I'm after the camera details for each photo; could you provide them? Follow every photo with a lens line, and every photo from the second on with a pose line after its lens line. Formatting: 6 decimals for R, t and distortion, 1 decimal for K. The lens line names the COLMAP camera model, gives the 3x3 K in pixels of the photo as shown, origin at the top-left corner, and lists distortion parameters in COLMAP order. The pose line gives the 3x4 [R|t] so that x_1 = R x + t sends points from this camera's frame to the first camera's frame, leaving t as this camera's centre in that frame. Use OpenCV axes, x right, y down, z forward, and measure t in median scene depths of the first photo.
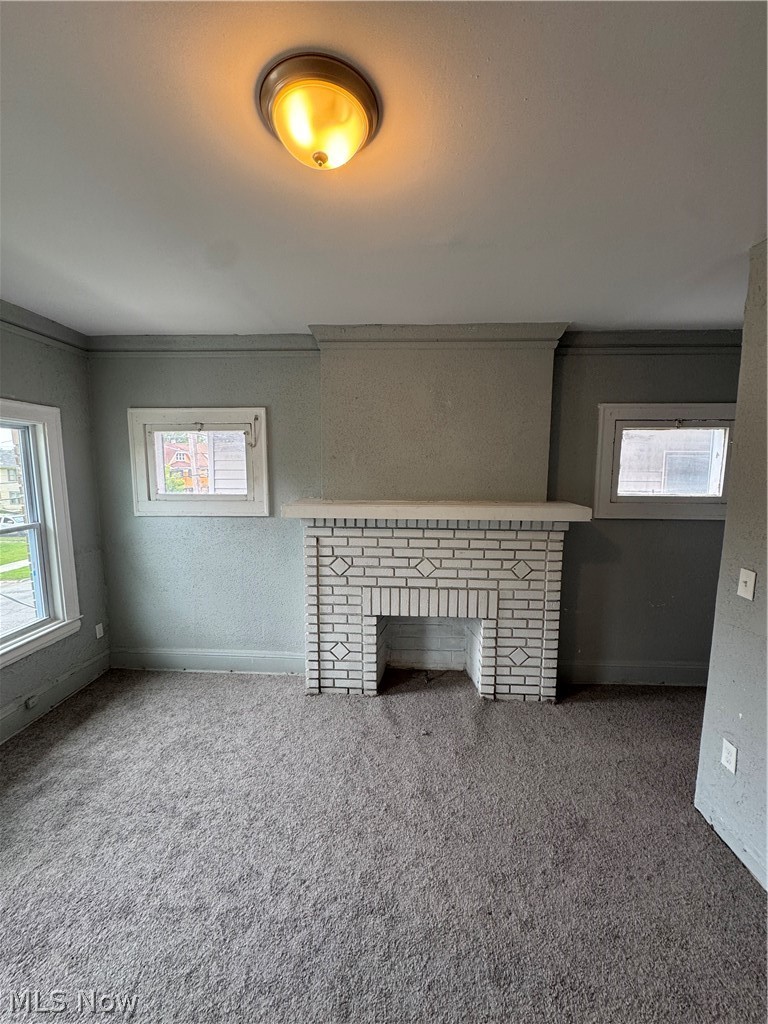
lens RADIAL K [[409.7, 0, 385.1], [0, 409.7, 513.6], [0, 0, 1]] dist [-0.004499, 0.001047]
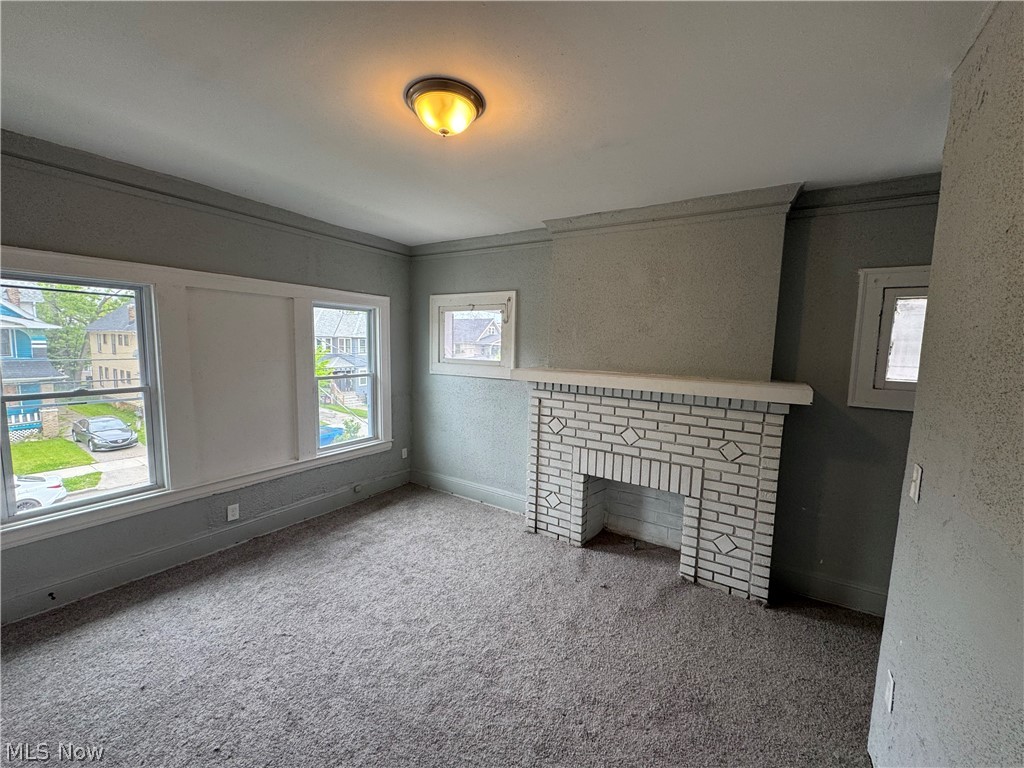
lens RADIAL K [[409.7, 0, 509.3], [0, 409.7, 384.7], [0, 0, 1]] dist [-0.004499, 0.001047]
pose [[0.868018, 0.069497, -0.491646, 0.341085], [-0.079526, 0.996833, 0.000502, 0.024632], [0.490123, 0.038663, 0.870795, -0.073762]]
